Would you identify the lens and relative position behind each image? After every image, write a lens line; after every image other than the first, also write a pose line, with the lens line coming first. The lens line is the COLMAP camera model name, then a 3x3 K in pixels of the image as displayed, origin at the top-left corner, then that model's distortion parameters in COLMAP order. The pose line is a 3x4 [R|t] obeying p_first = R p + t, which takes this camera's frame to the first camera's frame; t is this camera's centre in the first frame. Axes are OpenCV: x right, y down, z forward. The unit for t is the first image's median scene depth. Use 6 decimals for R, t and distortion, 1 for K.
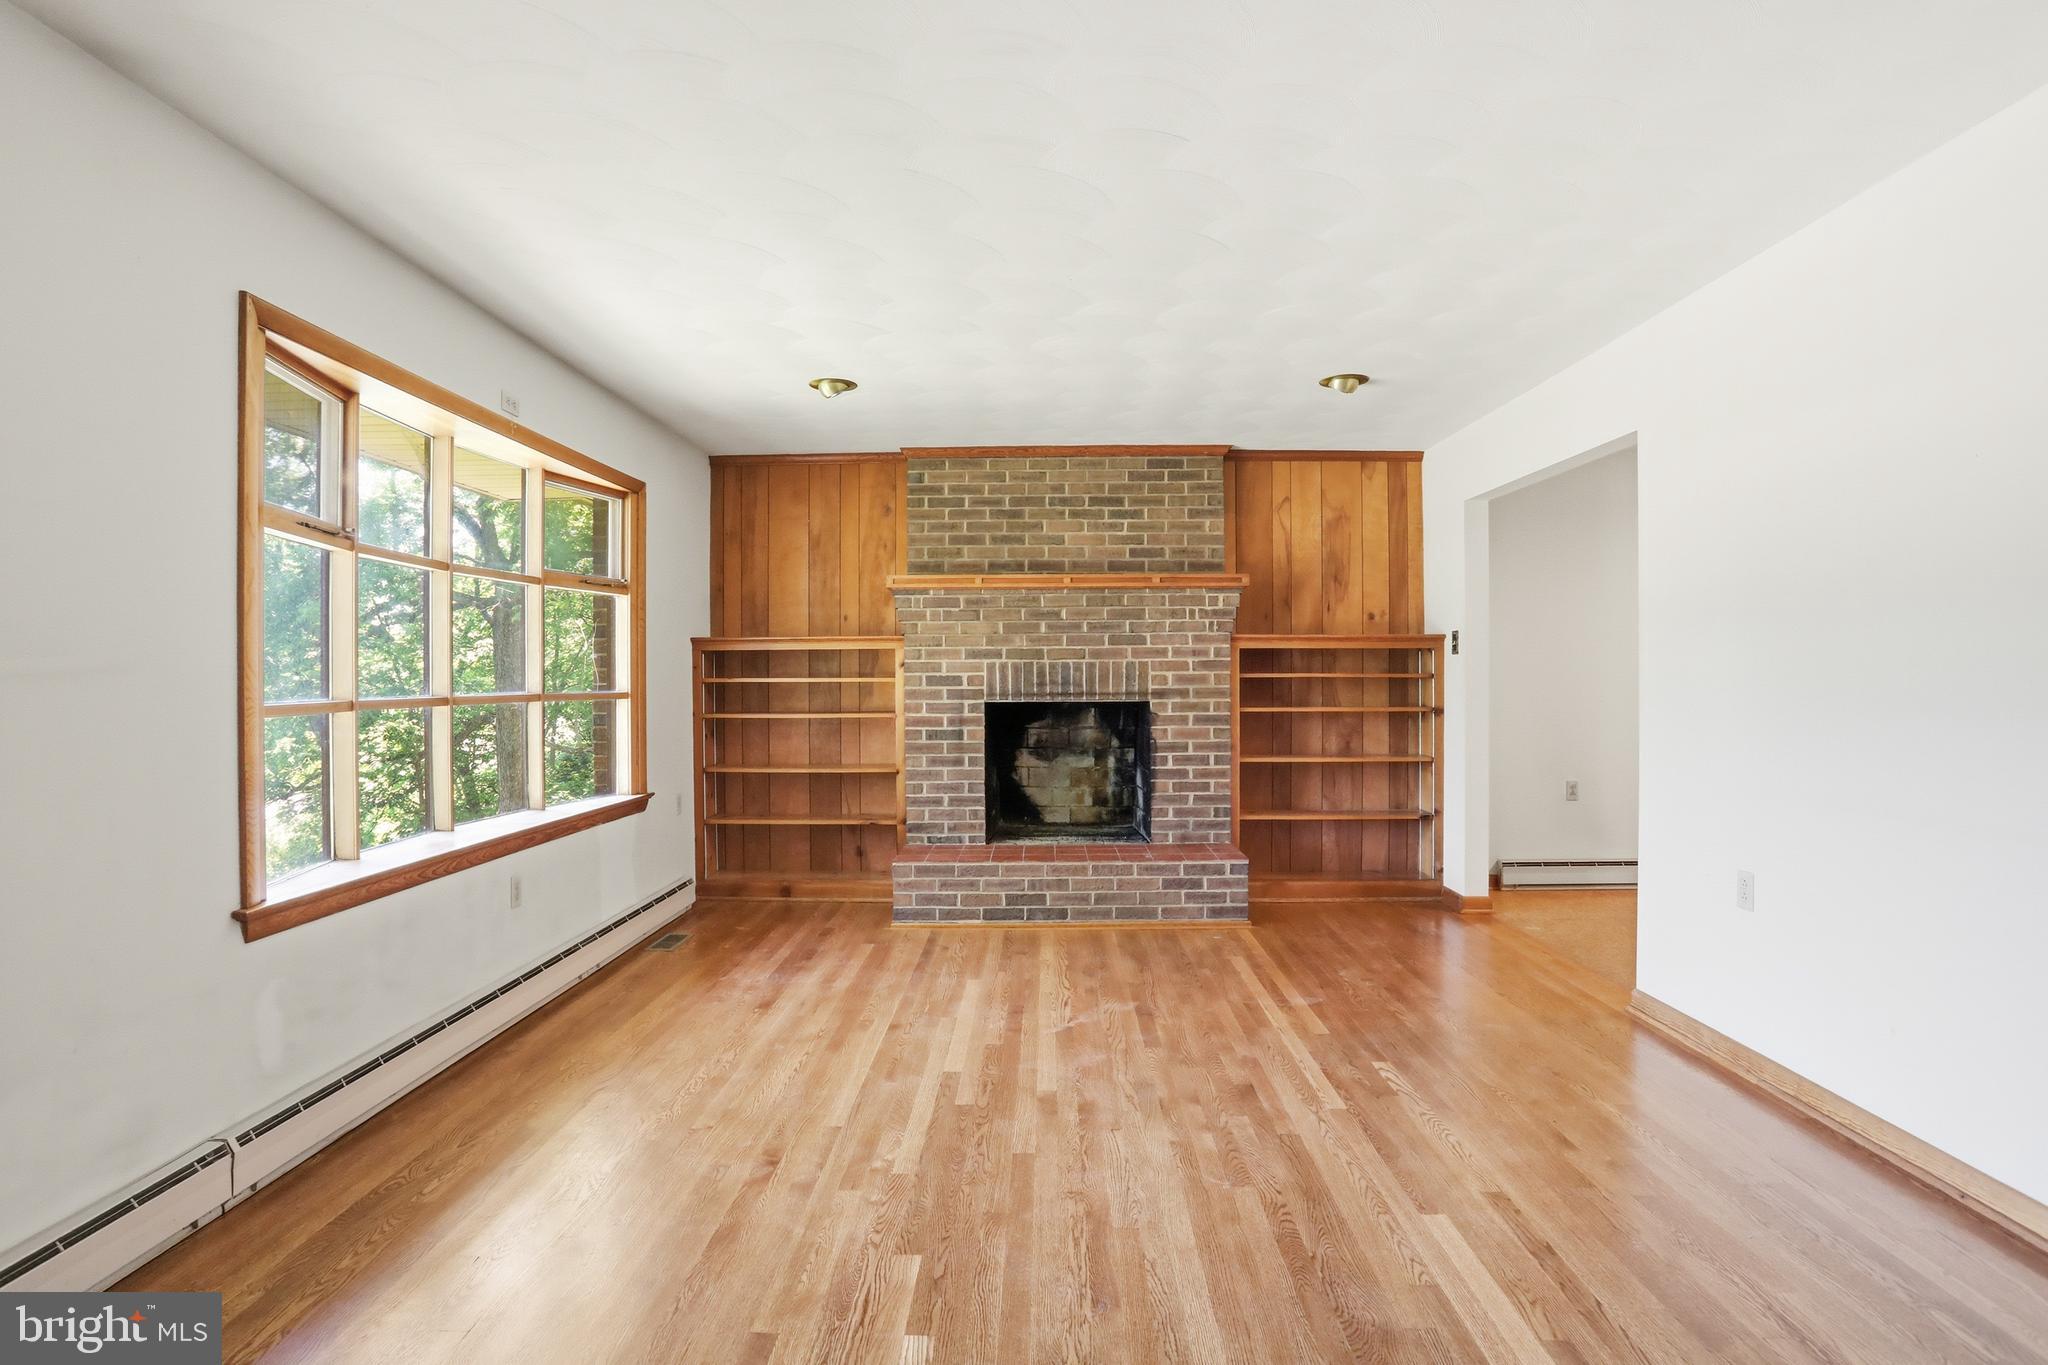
lens RADIAL K [[1019.3, 0, 1018.5], [0, 1019.3, 672.2], [0, 0, 1]] dist [-0.089607, 0.043634]
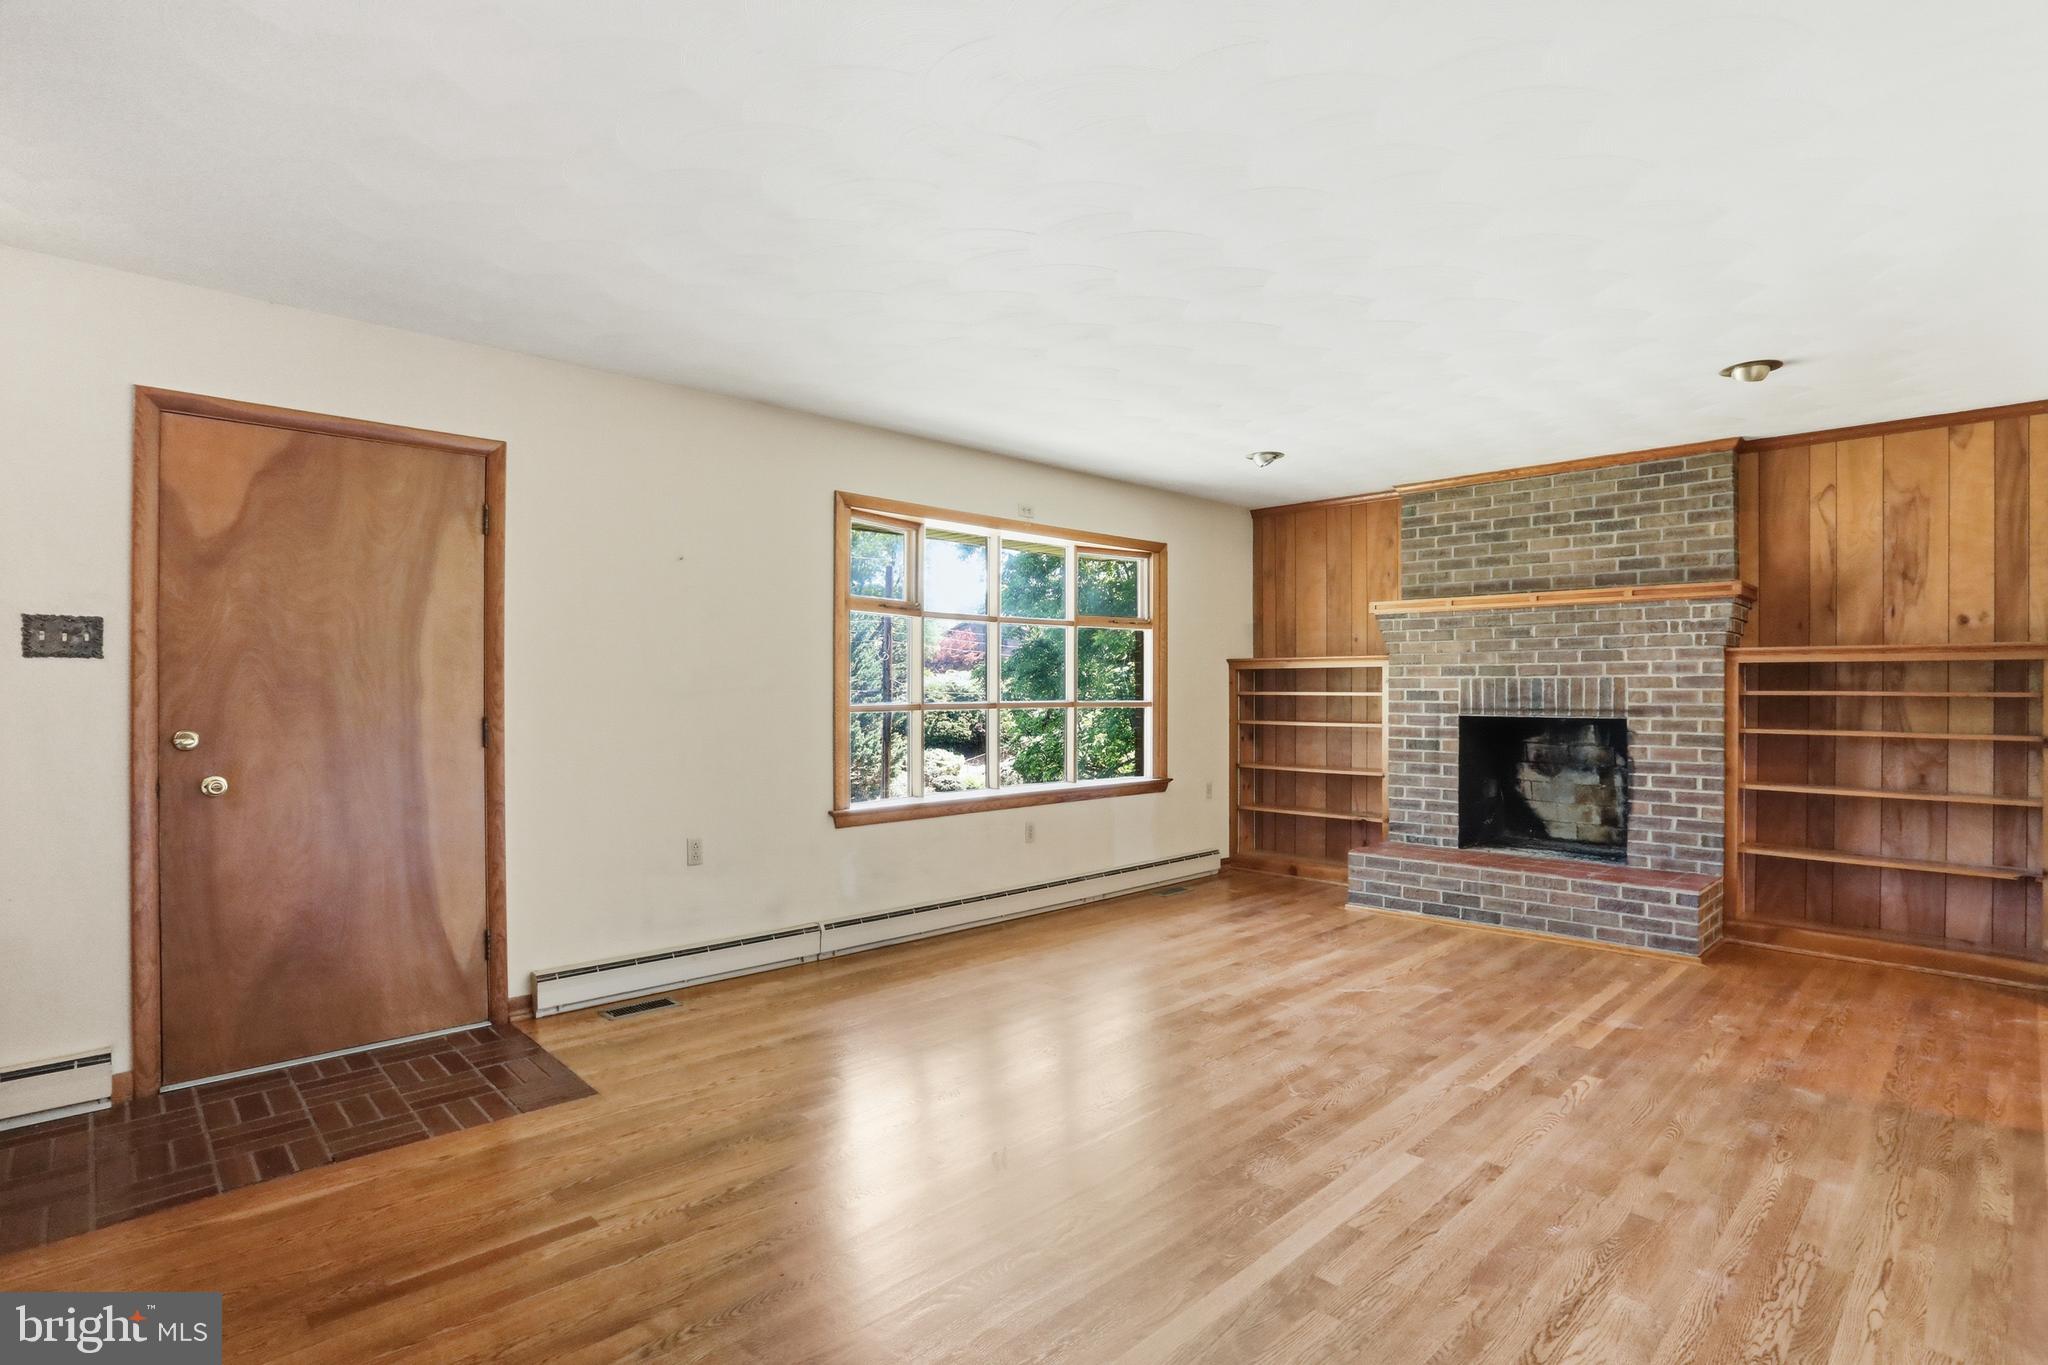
lens RADIAL K [[1001.2, 0, 1023.2], [0, 1001.2, 679.0], [0, 0, 1]] dist [-0.081833, 0.040030]
pose [[0.713567, -0.001259, -0.700585, 0.367744], [-0.001610, 0.999993, -0.003437, -0.005074], [0.700585, 0.003580, 0.713560, -0.063046]]
